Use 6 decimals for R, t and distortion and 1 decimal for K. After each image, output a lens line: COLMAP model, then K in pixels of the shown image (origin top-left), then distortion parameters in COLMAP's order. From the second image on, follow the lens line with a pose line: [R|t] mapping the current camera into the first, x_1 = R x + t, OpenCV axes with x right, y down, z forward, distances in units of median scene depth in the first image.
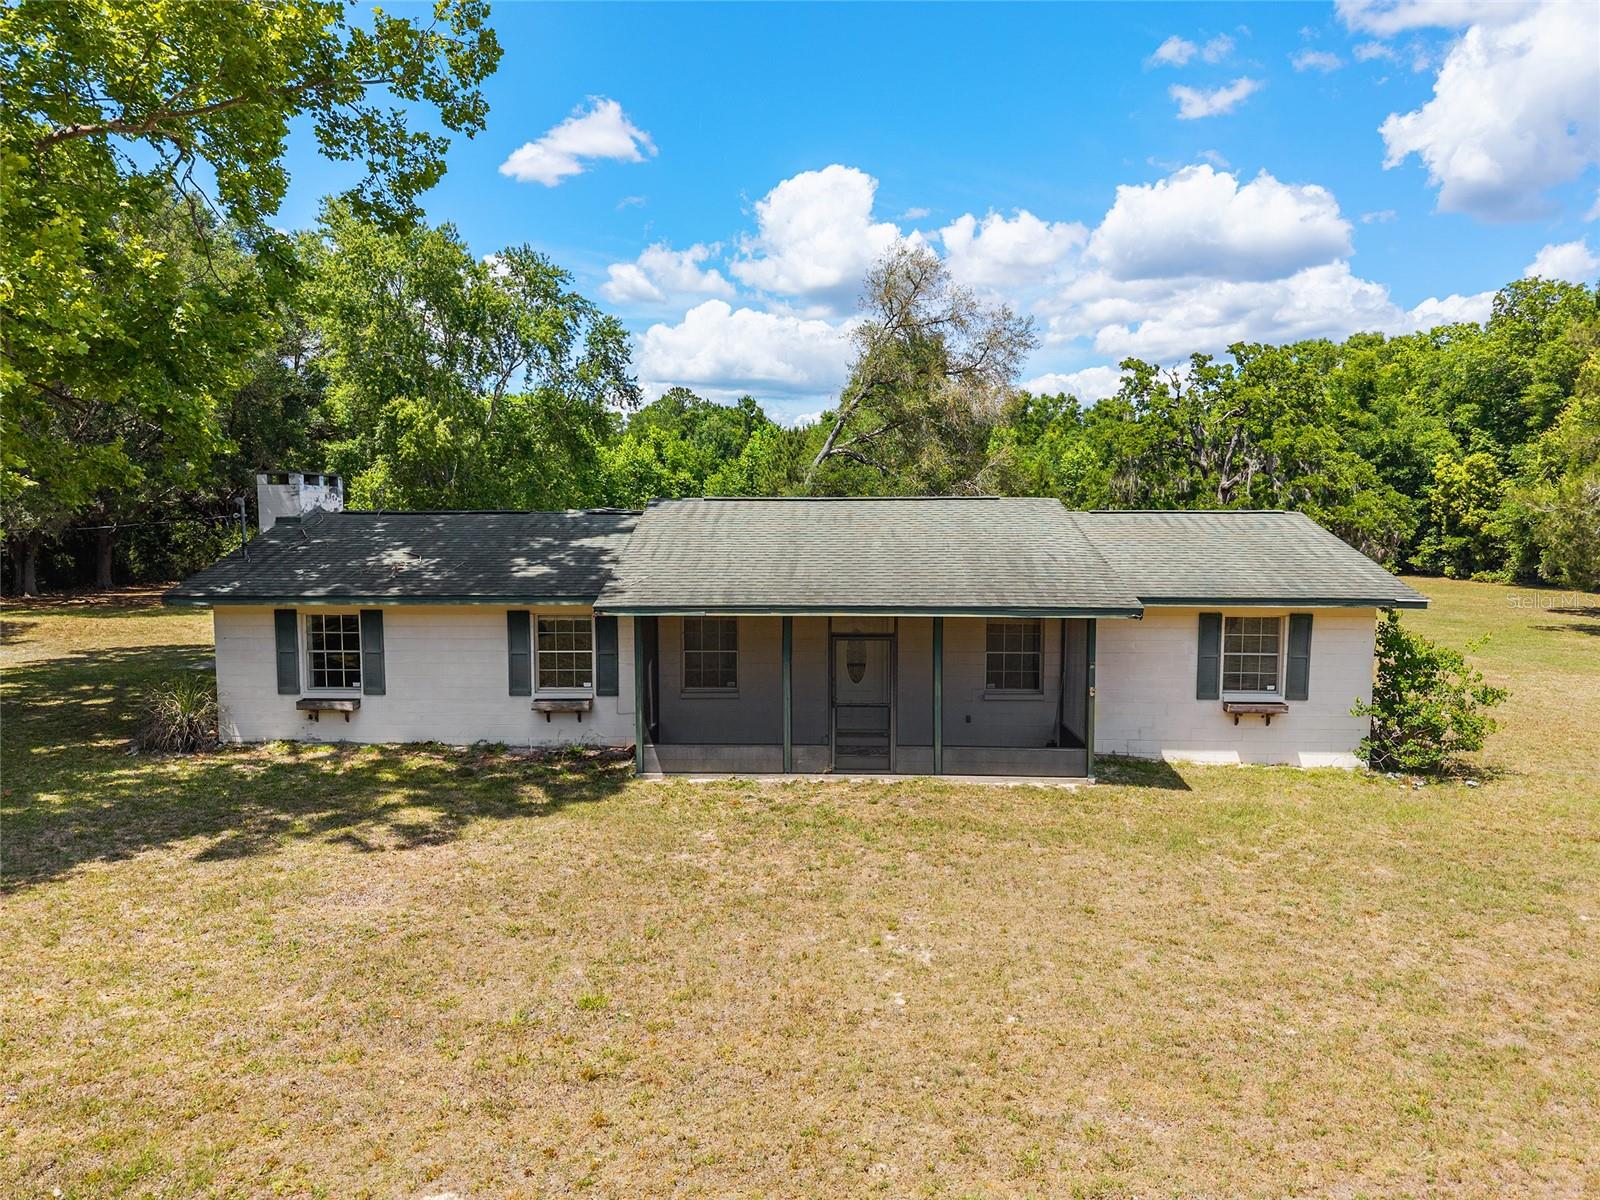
lens RADIAL K [[1264.7, 0, 806.0], [0, 1264.7, 597.2], [0, 0, 1]] dist [0.040073, 0.003104]
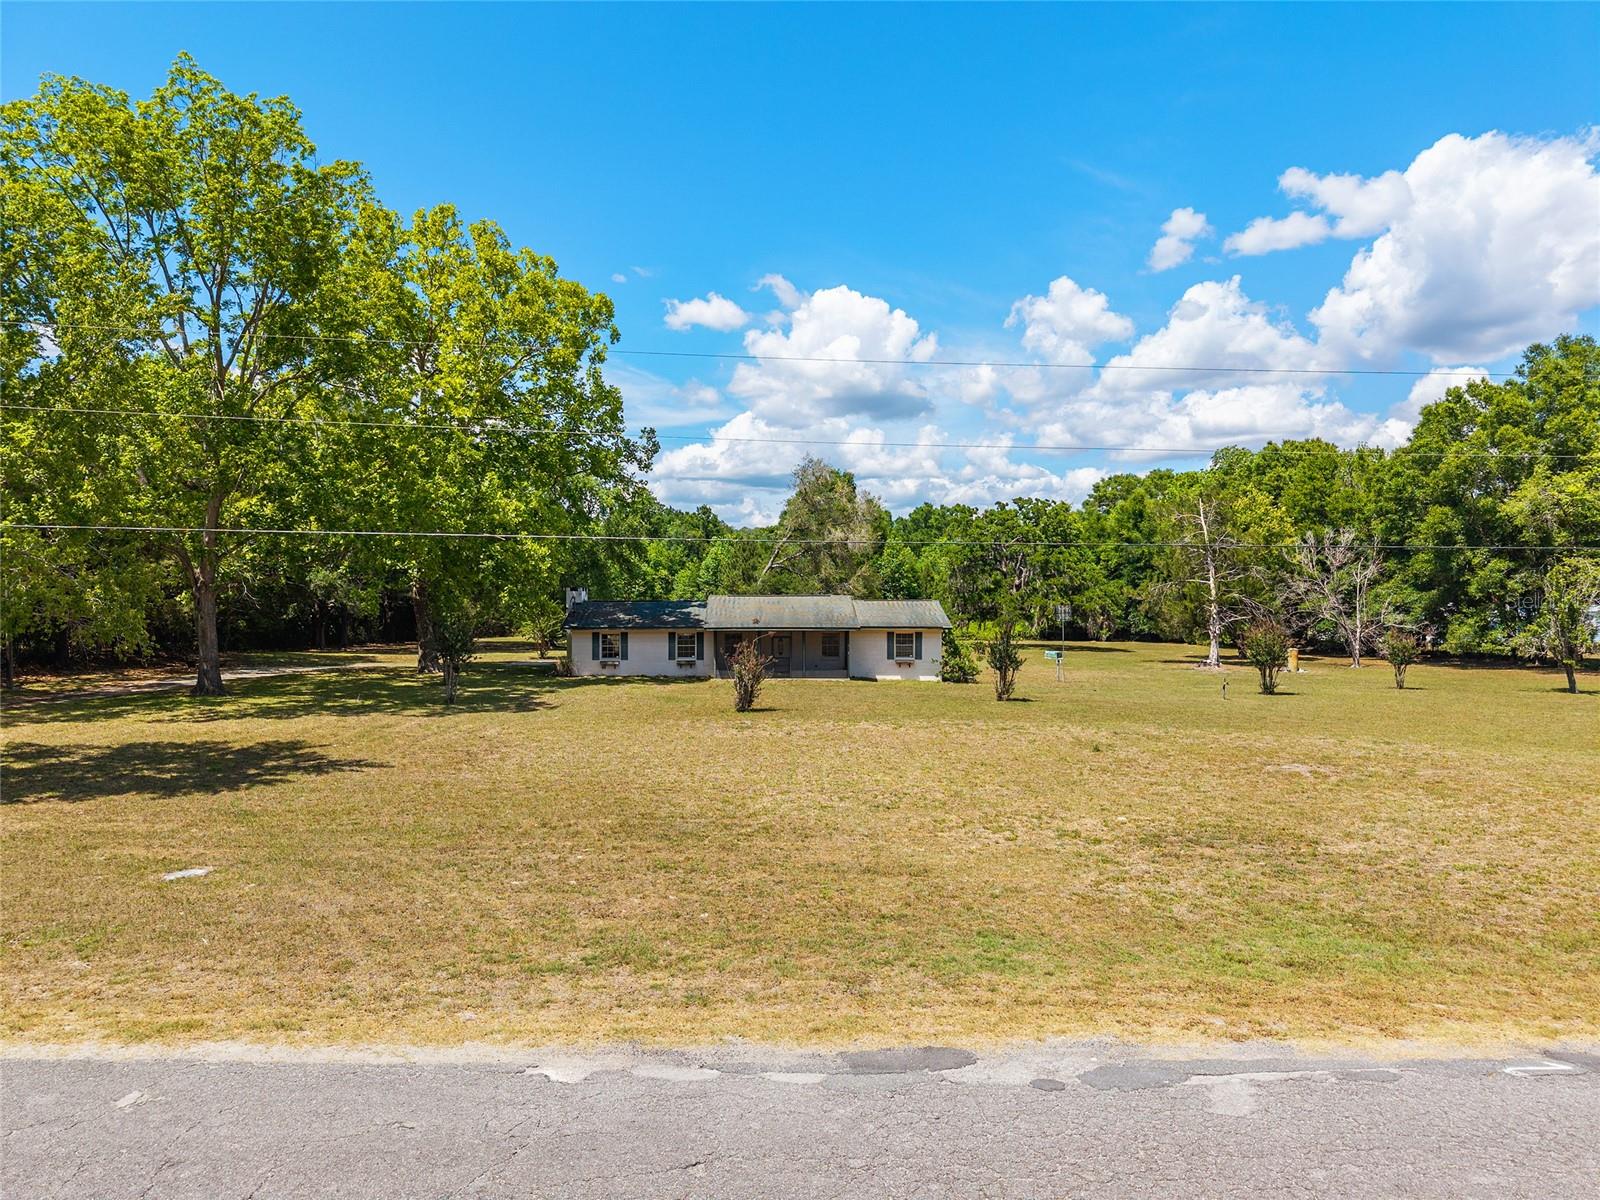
lens RADIAL K [[1101.6, 0, 790.8], [0, 1101.6, 603.9], [0, 0, 1]] dist [0.043994, -0.000307]
pose [[0.999357, -0.001215, 0.035836, -0.030958], [0.003456, 0.998036, -0.062549, 0.109649], [-0.035689, 0.062633, 0.997398, -1.686789]]
